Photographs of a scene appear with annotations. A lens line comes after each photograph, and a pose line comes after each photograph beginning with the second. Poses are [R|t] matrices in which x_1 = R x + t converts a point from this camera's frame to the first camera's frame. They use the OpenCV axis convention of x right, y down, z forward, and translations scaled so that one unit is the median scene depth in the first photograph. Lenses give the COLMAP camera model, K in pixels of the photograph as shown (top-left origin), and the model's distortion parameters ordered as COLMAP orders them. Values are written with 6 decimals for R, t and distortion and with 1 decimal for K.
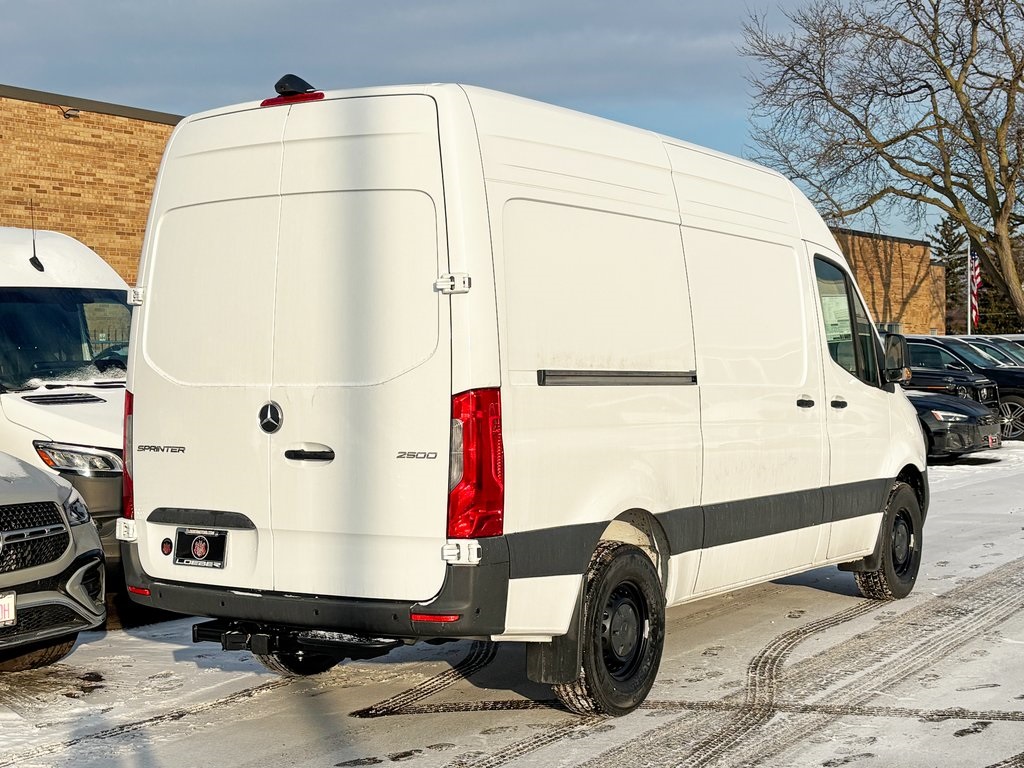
lens RADIAL K [[1557.8, 0, 511.8], [0, 1557.8, 383.4], [0, 0, 1]] dist [0.098818, 0.000000]
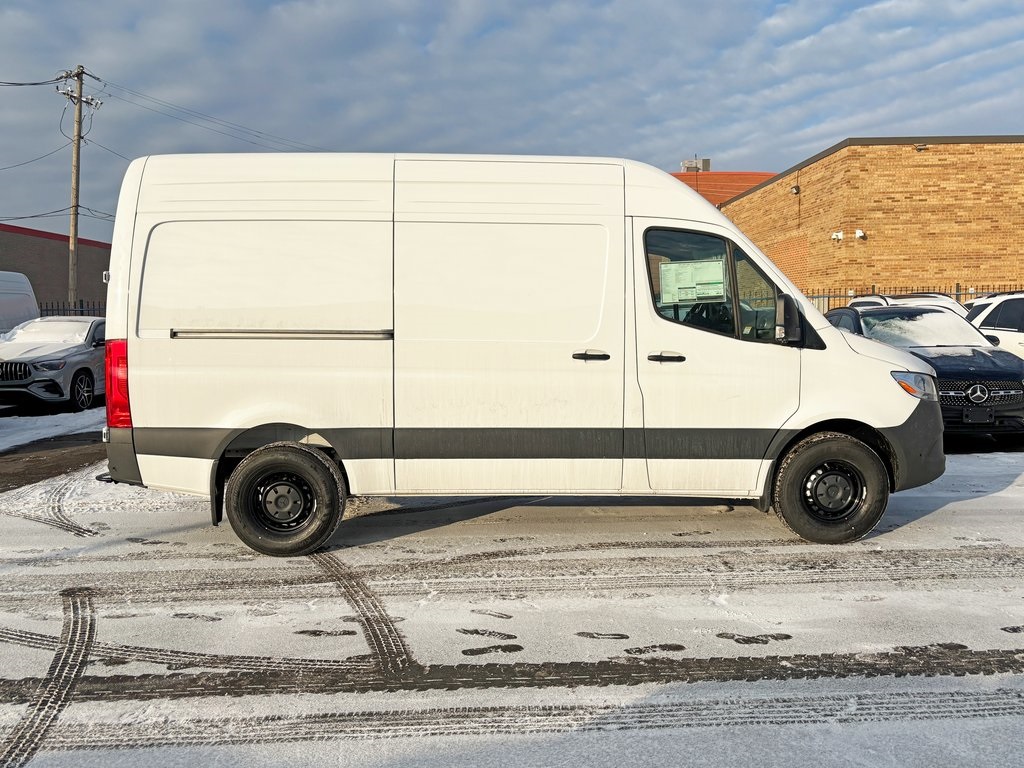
lens RADIAL K [[848.1, 0, 511.9], [0, 848.1, 384.4], [0, 0, 1]] dist [0.036995, -0.006086]
pose [[0.566470, 0.073293, -0.820817, 0.206402], [-0.007145, 0.996436, 0.084043, -0.006040], [0.824051, -0.041744, 0.564975, 0.175162]]
